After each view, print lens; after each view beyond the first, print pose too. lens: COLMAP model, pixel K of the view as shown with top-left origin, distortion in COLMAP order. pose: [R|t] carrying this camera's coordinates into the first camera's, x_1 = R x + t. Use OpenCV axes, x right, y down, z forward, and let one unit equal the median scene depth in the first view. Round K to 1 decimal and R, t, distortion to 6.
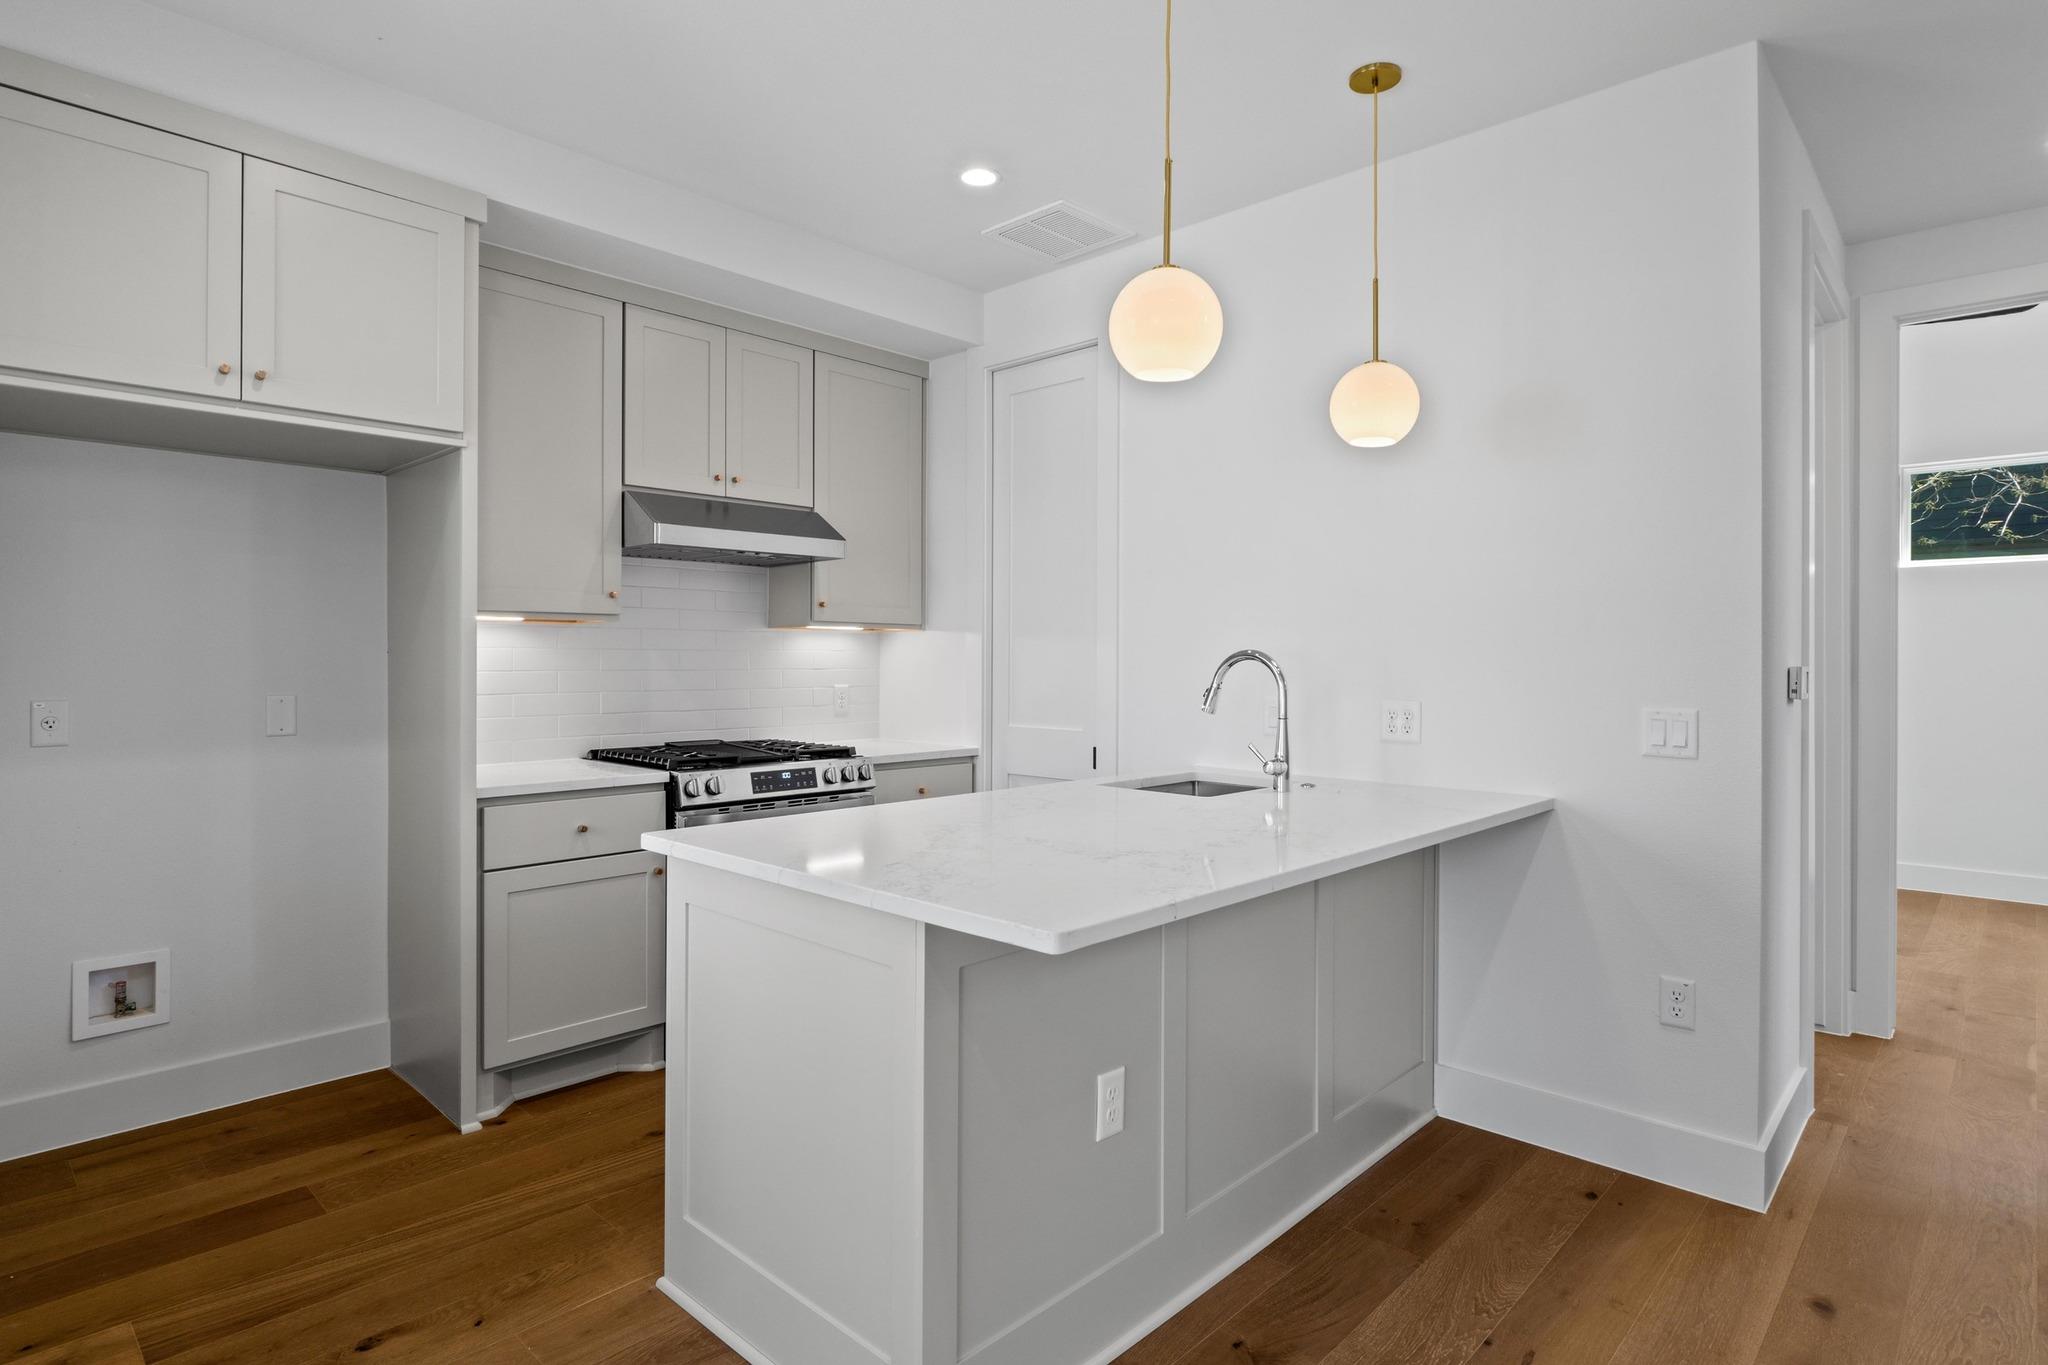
lens RADIAL K [[1077.1, 0, 1021.0], [0, 1077.1, 657.3], [0, 0, 1]] dist [-0.002804, 0.003297]
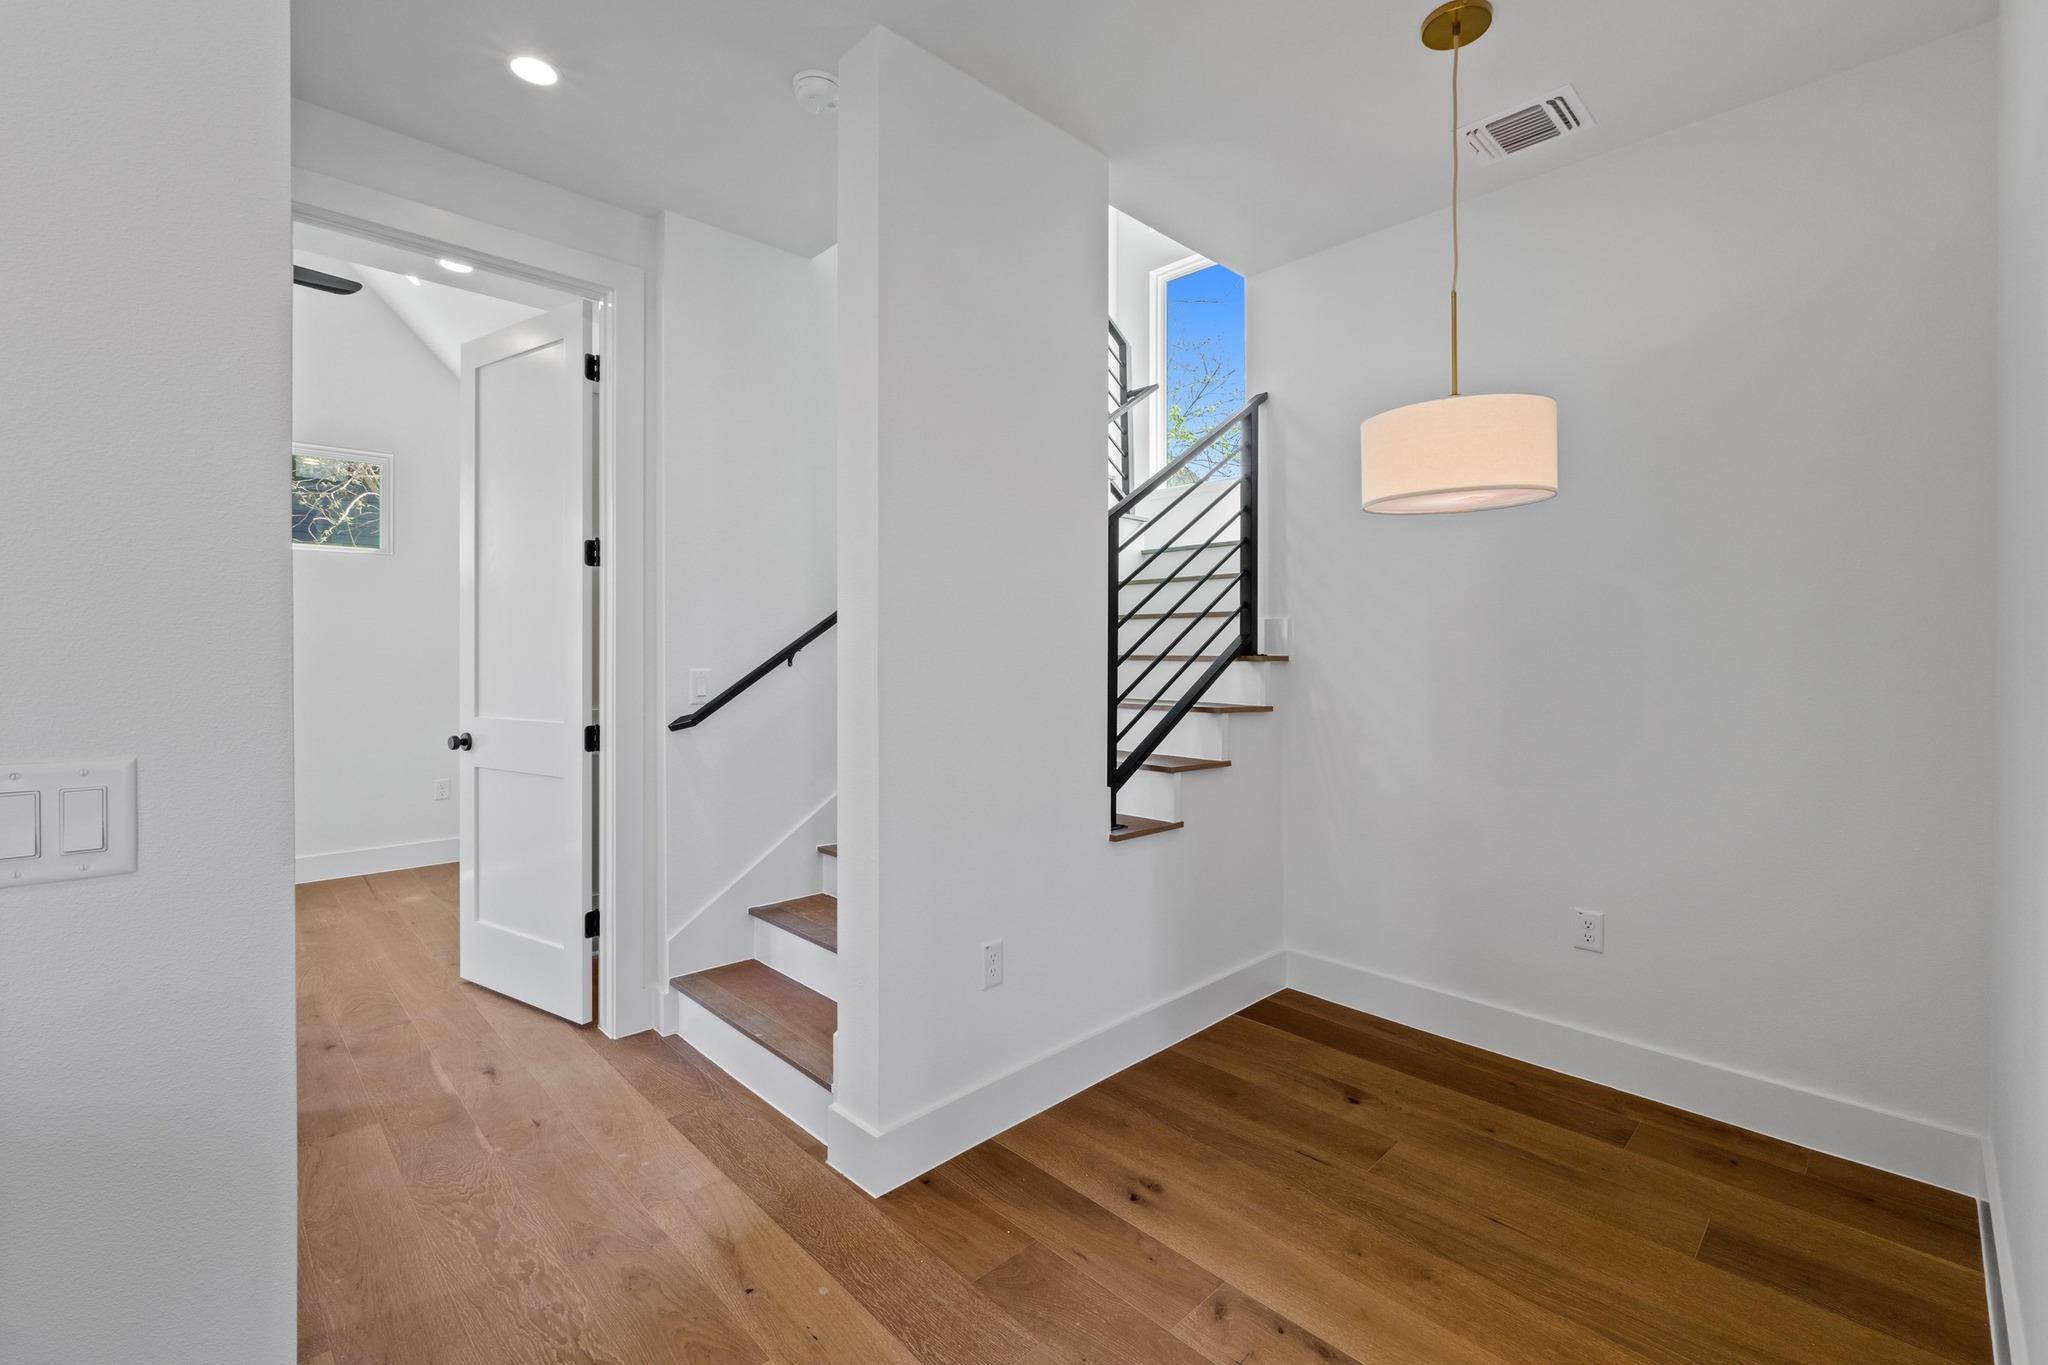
lens RADIAL K [[874.8, 0, 1025.3], [0, 874.8, 656.6], [0, 0, 1]] dist [-0.005970, 0.000393]
pose [[0.038330, -0.016836, 0.999123, 0.230357], [-0.005633, 0.999839, 0.017064, 0.000341], [-0.999249, -0.006282, 0.038229, 0.492136]]
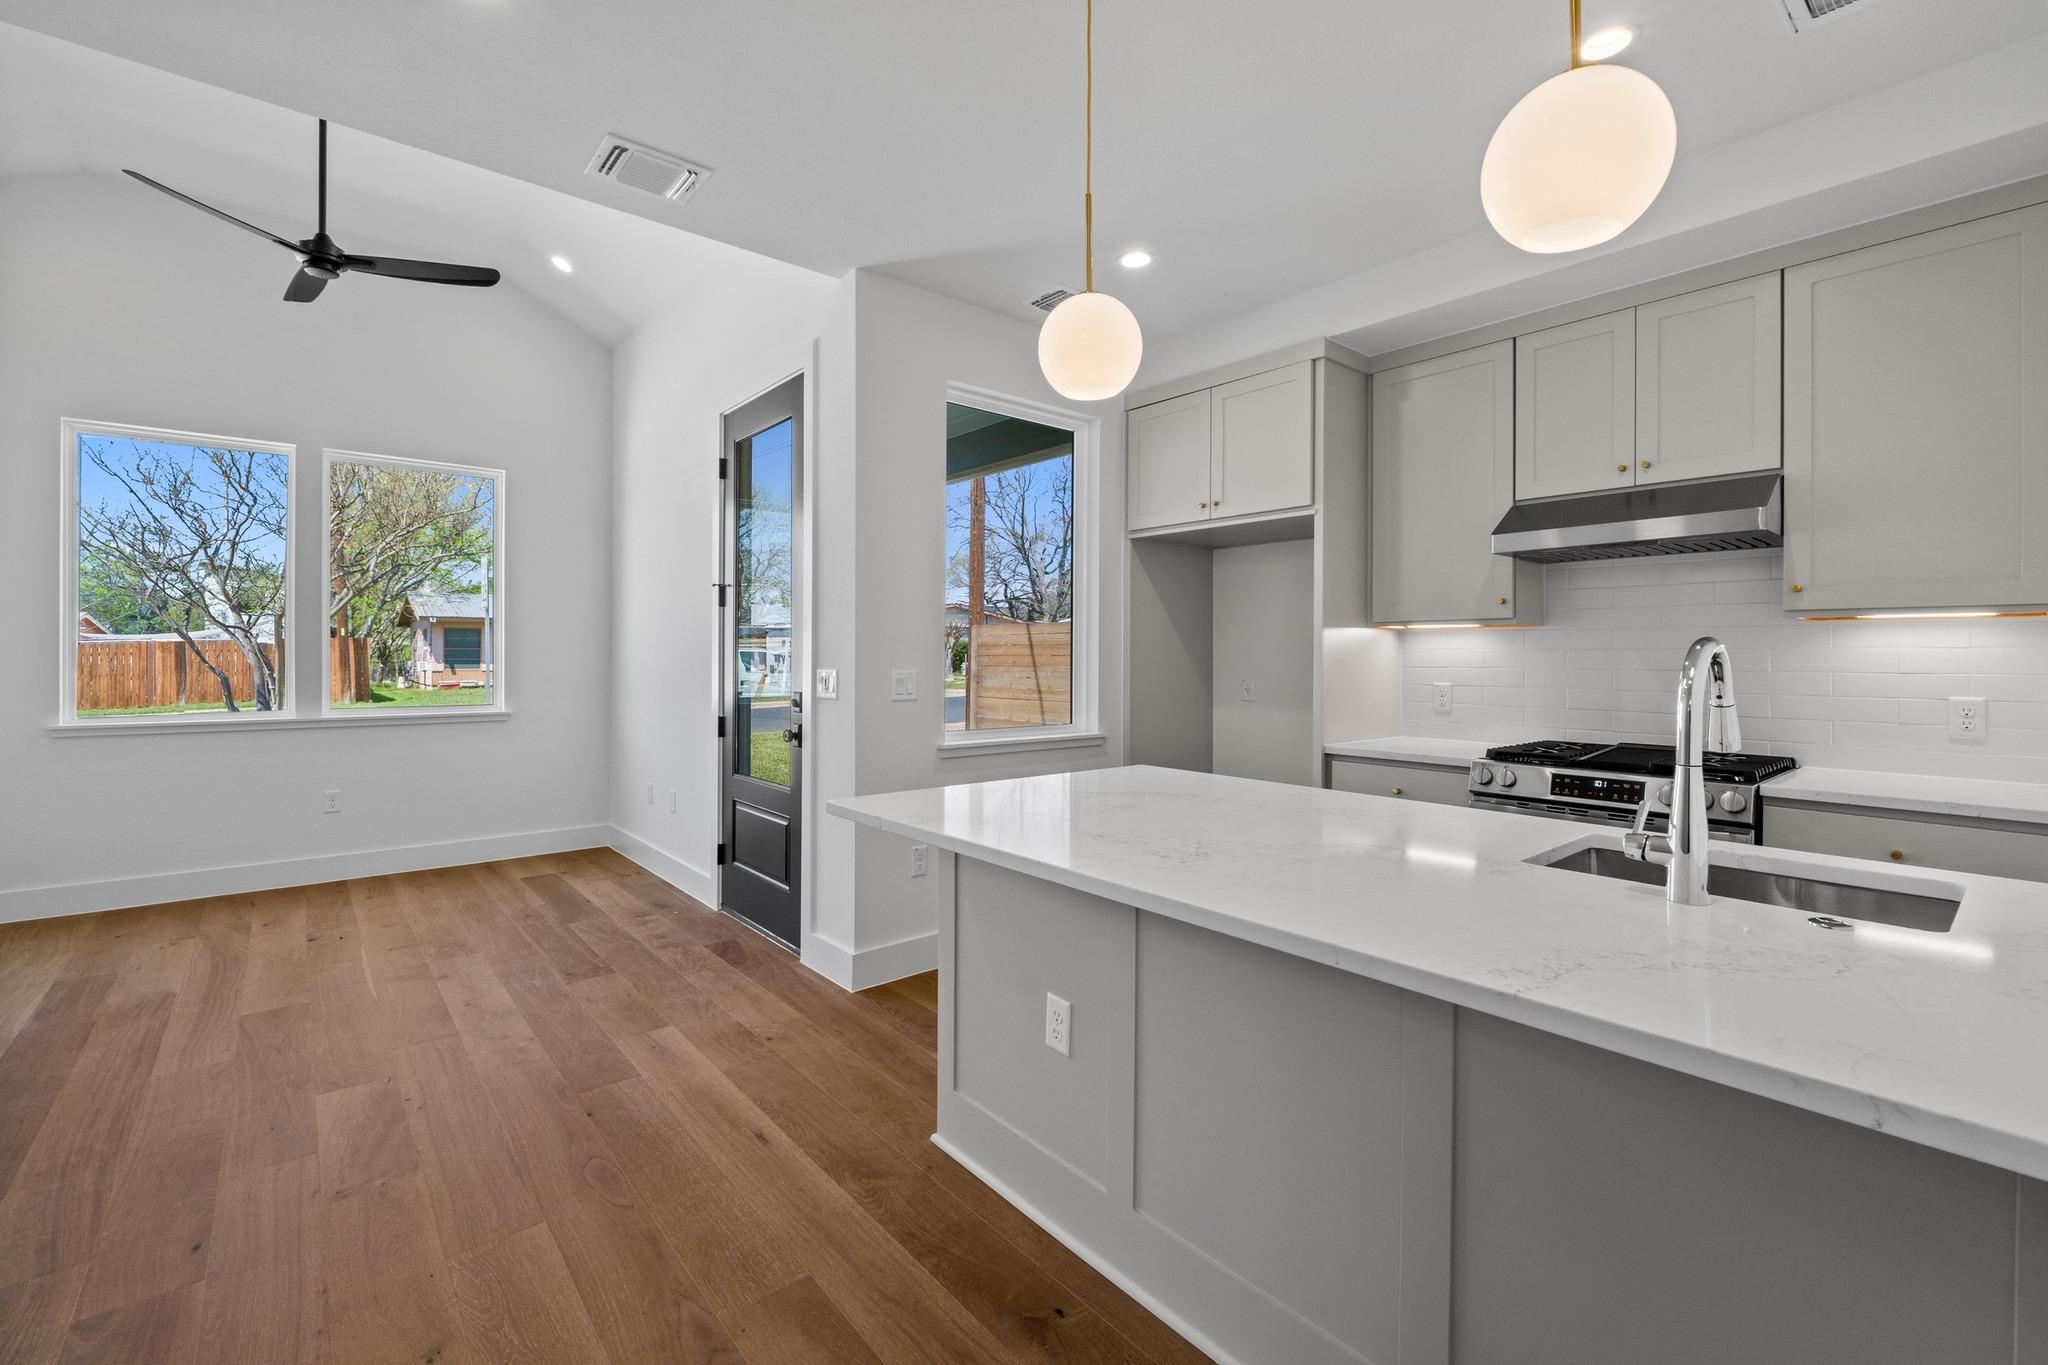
lens RADIAL K [[874.8, 0, 1019.3], [0, 874.8, 658.9], [0, 0, 1]] dist [-0.005970, 0.000393]
pose [[-0.114230, 0.000442, -0.993454, 0.628904], [-0.005023, 0.999987, 0.001022, 0.004653], [0.993442, 0.005106, -0.114226, 0.636767]]
